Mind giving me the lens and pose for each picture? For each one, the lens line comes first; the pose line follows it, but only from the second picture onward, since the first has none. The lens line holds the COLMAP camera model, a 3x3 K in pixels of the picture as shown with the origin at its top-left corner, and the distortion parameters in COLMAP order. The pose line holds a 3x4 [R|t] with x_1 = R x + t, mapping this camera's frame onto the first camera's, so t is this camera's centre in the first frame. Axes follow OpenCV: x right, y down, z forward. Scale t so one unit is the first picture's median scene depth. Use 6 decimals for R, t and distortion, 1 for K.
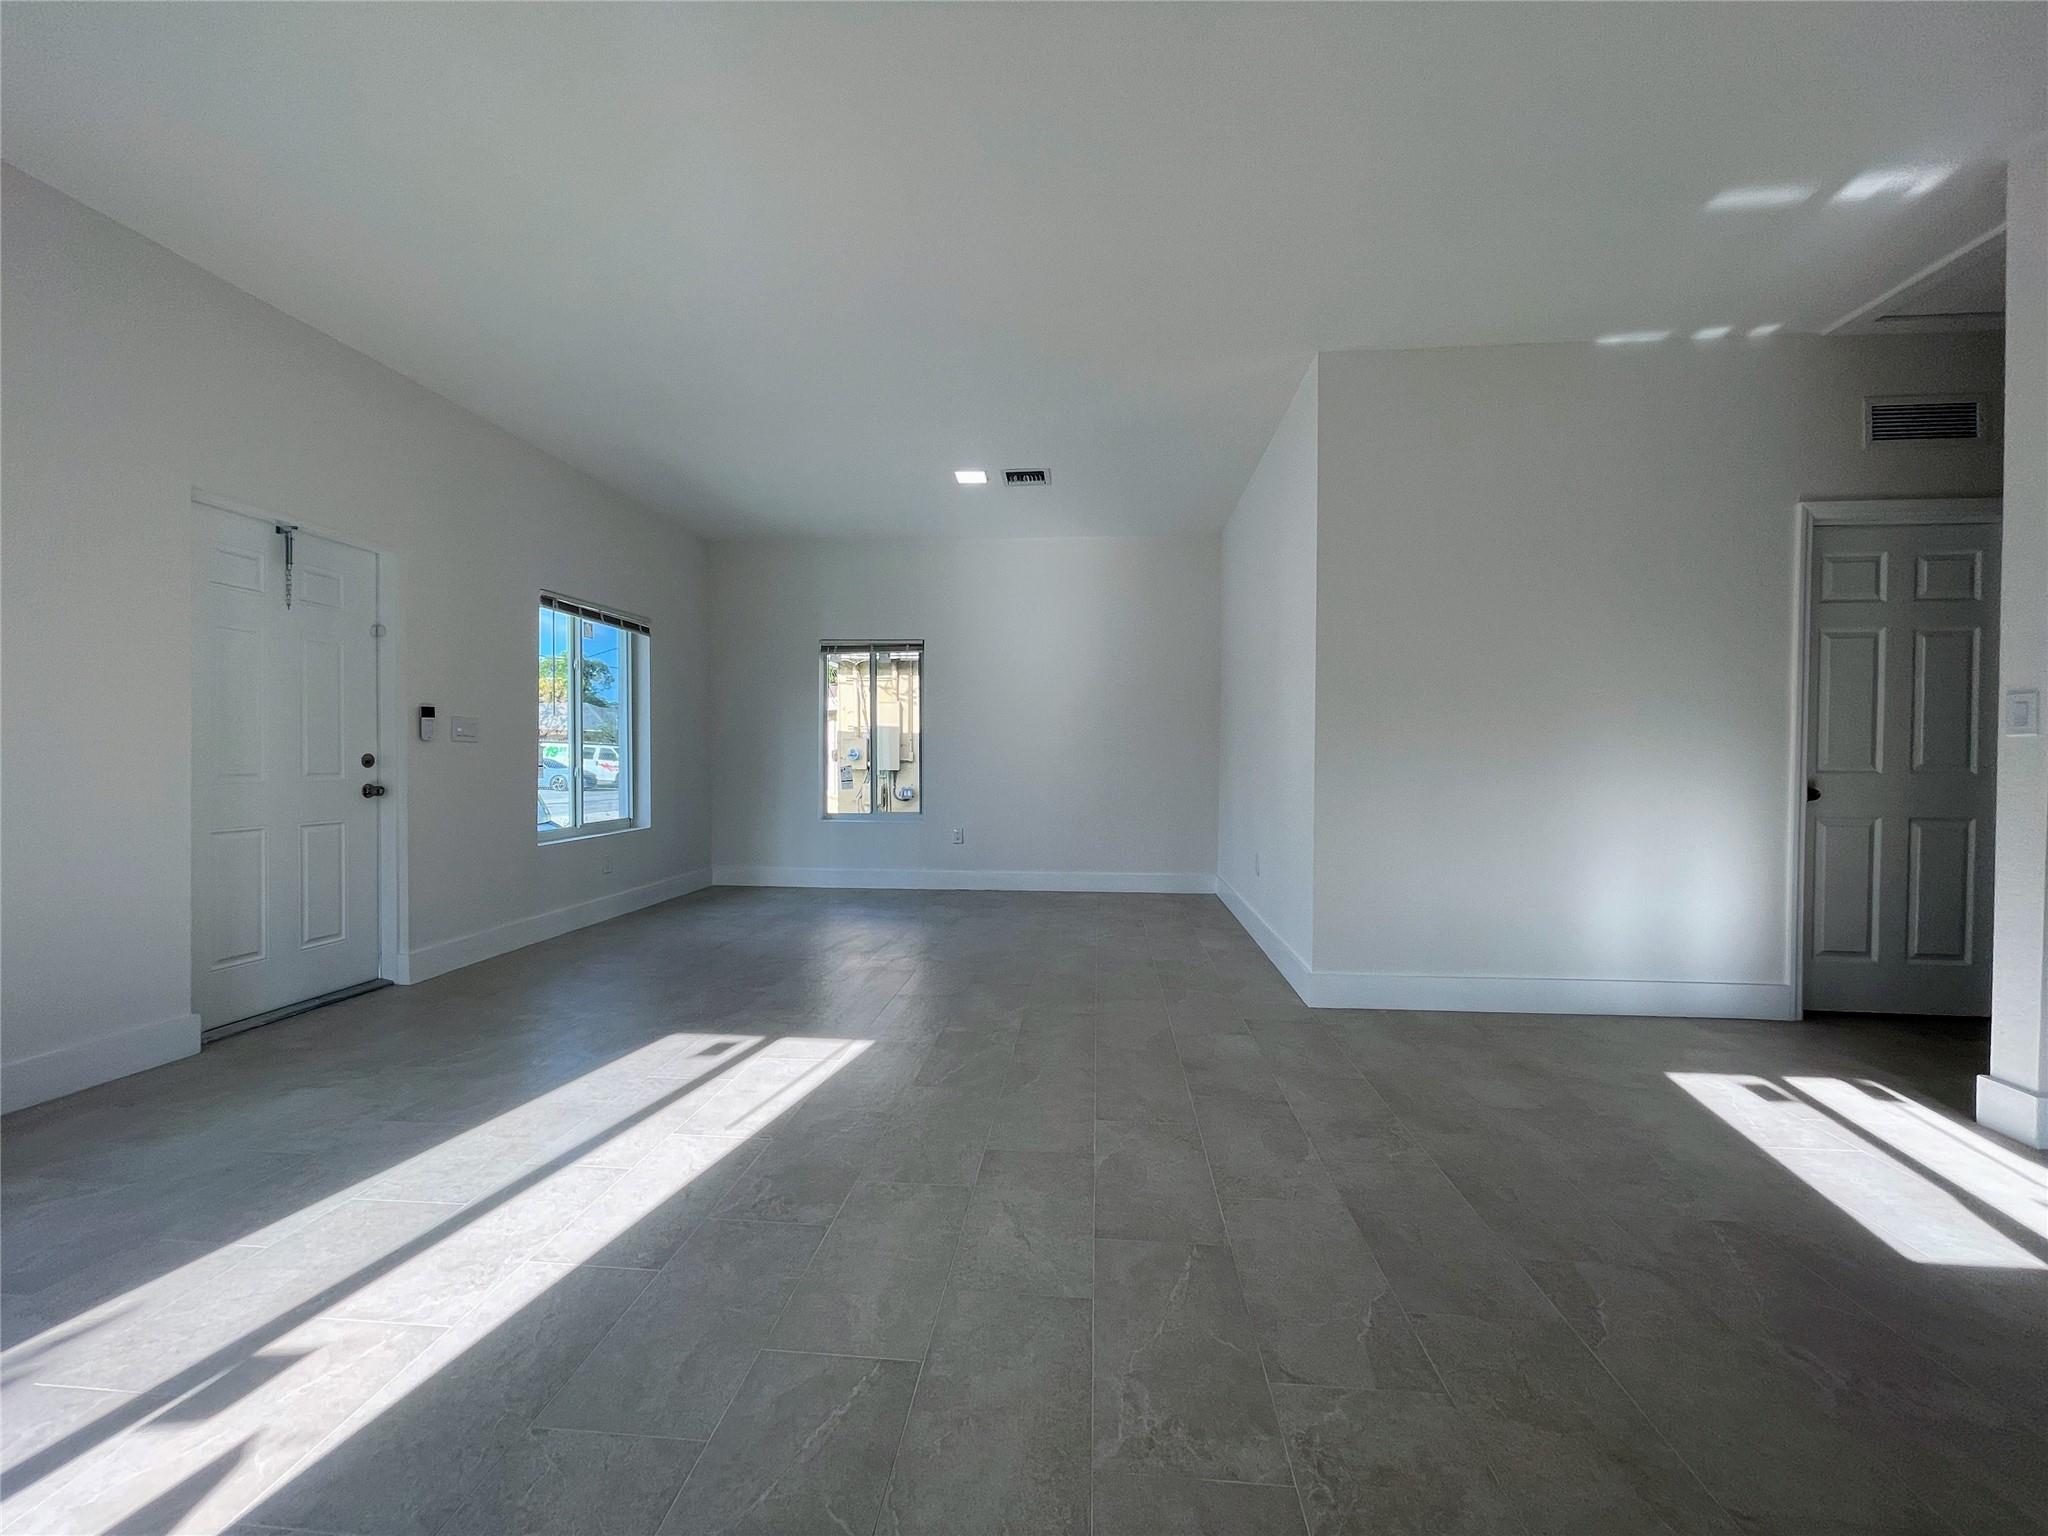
lens RADIAL K [[830.9, 0, 1024.0], [0, 830.9, 768.0], [0, 0, 1]] dist [0.000895, 0.000512]
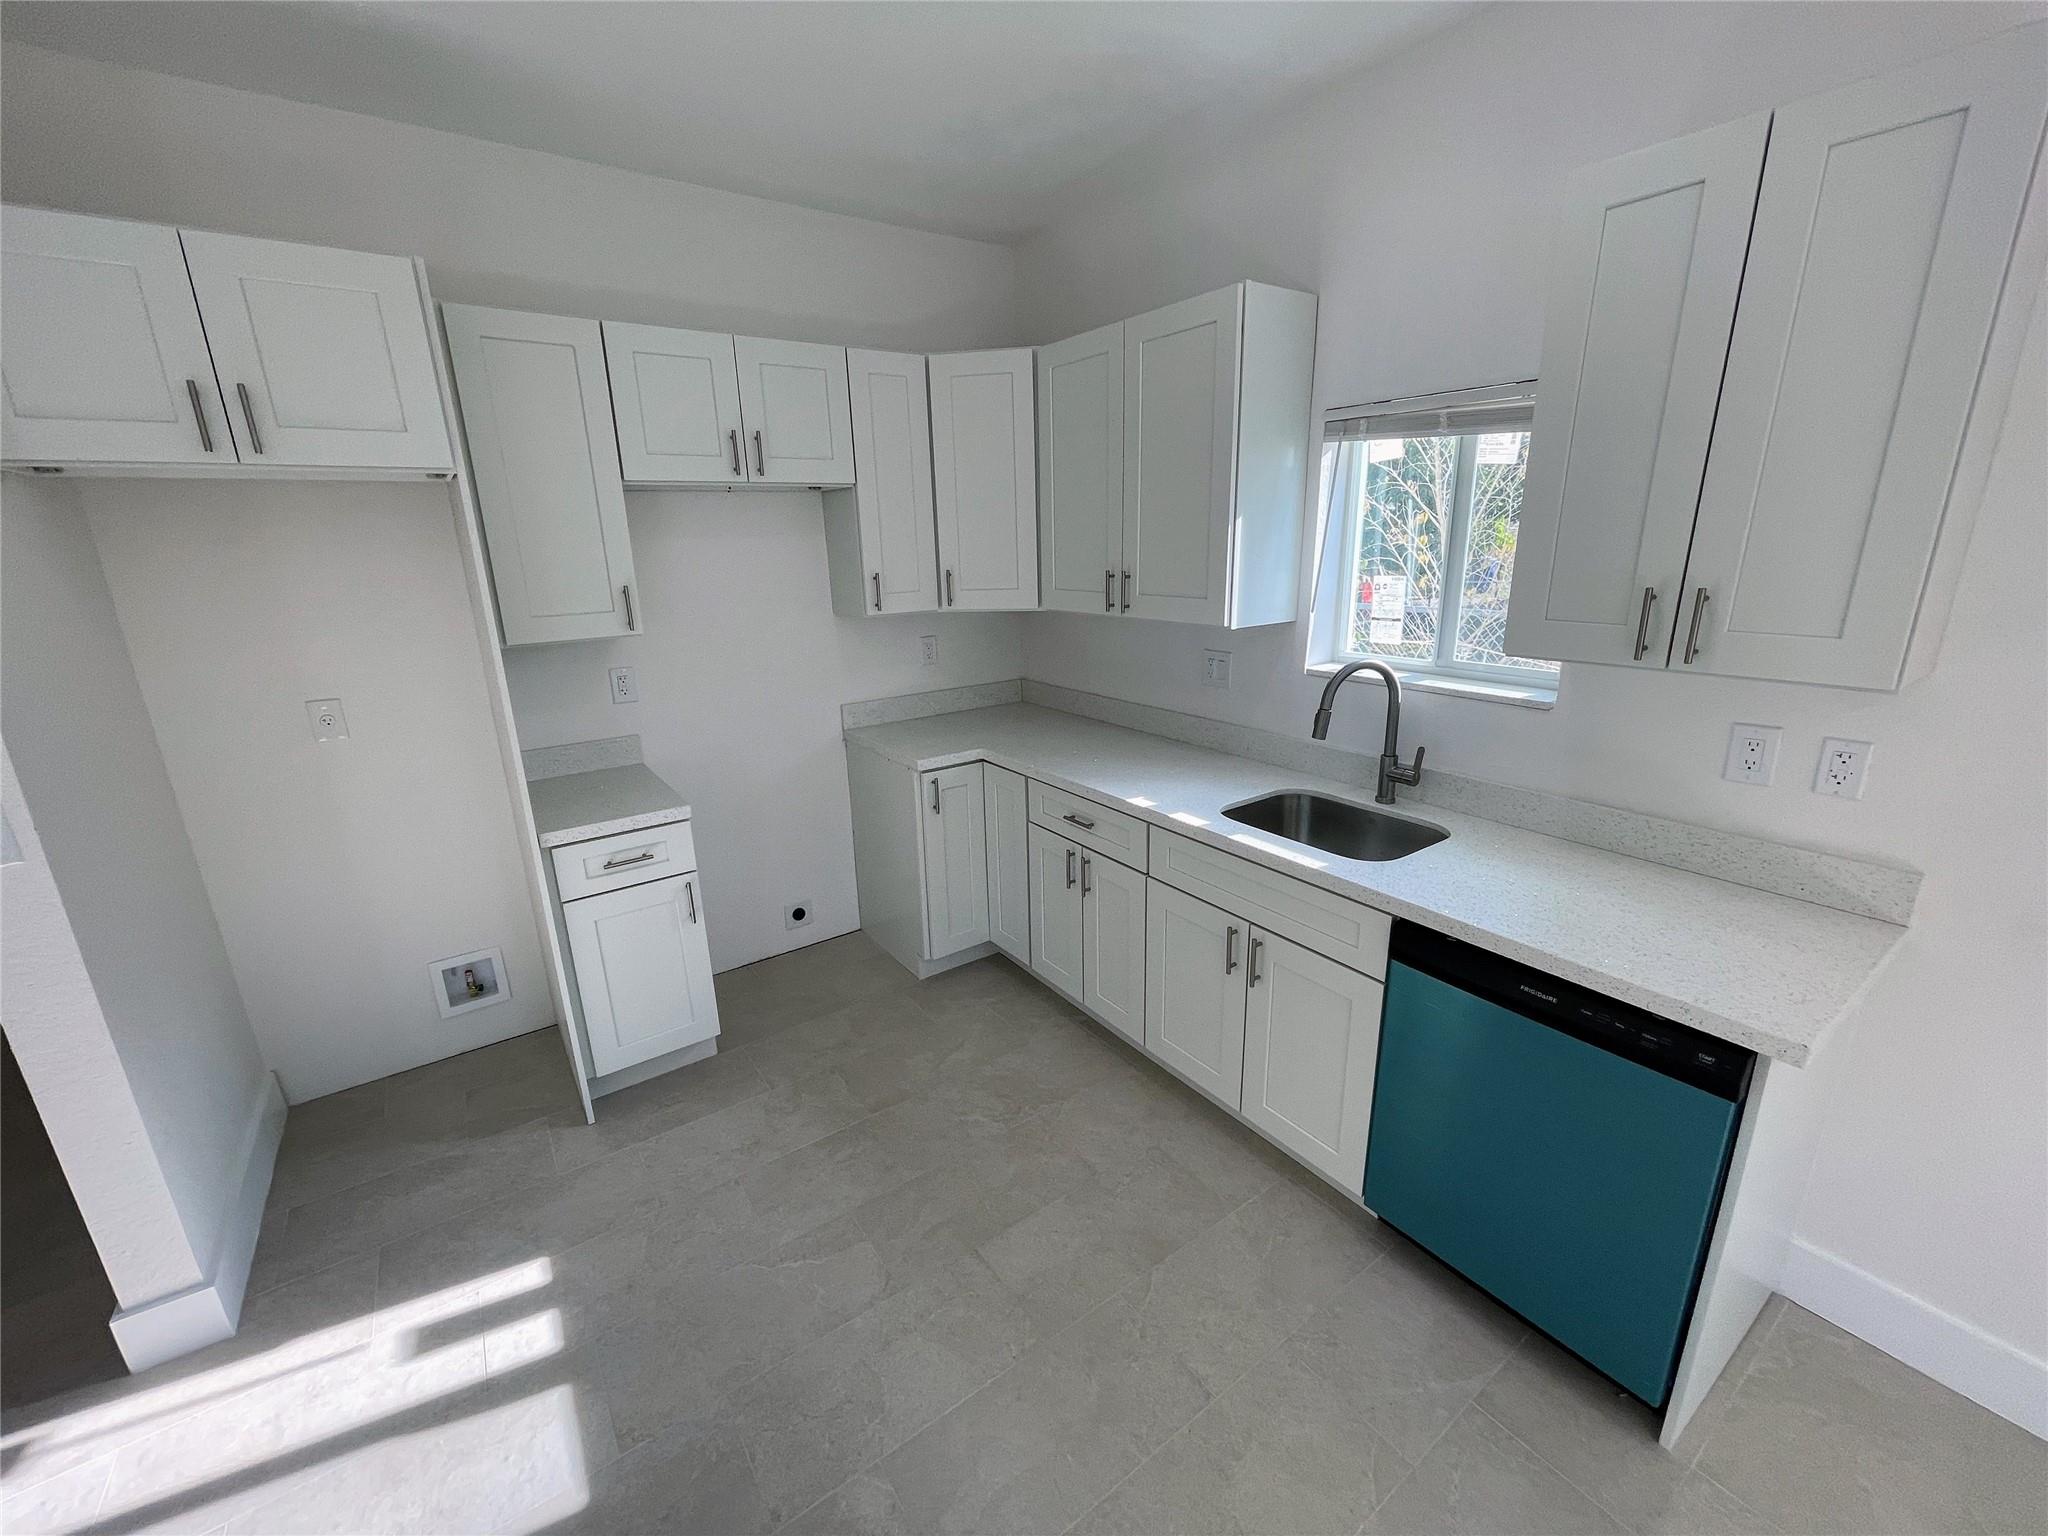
lens RADIAL K [[826.0, 0, 1022.2], [0, 826.0, 771.9], [0, 0, 1]] dist [-0.001235, -0.000685]
pose [[-0.651222, -0.197856, 0.732641, 0.157331], [0.032628, 0.957222, 0.287508, -0.186407], [-0.758185, 0.211137, -0.616909, 0.537552]]
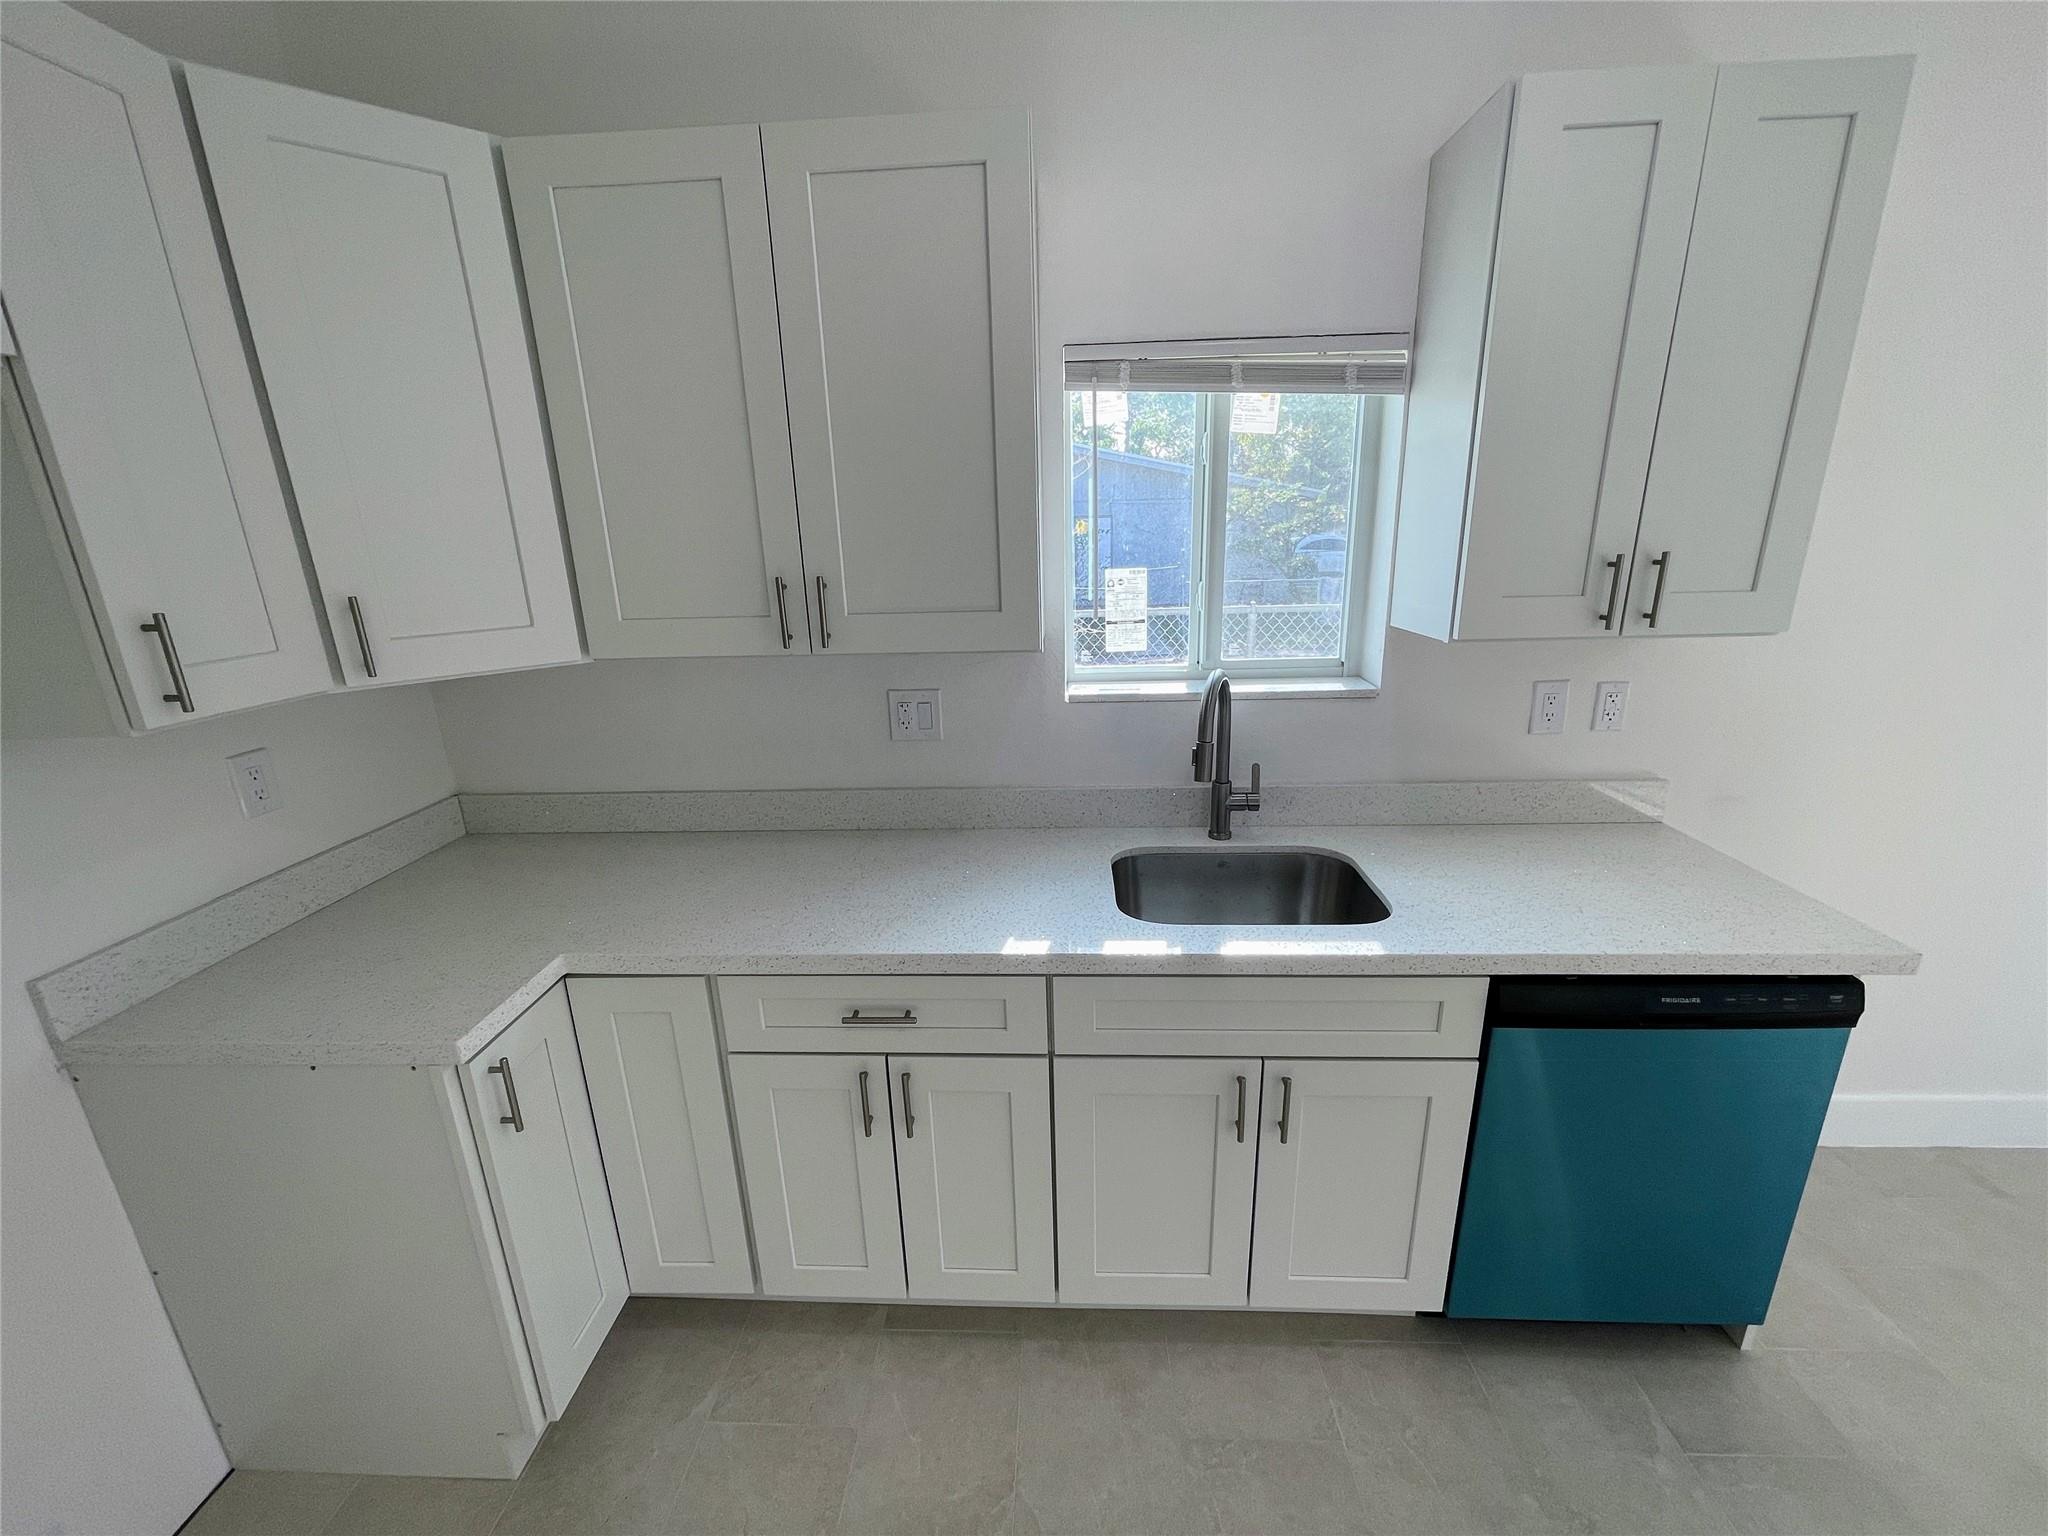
lens RADIAL K [[826.0, 0, 1022.2], [0, 826.0, 771.9], [0, 0, 1]] dist [-0.001235, -0.000685]
pose [[-0.998459, 0.039121, -0.039355, 0.619001], [0.025922, 0.955902, 0.292540, -0.167661], [0.049064, 0.291069, -0.955443, 0.412210]]
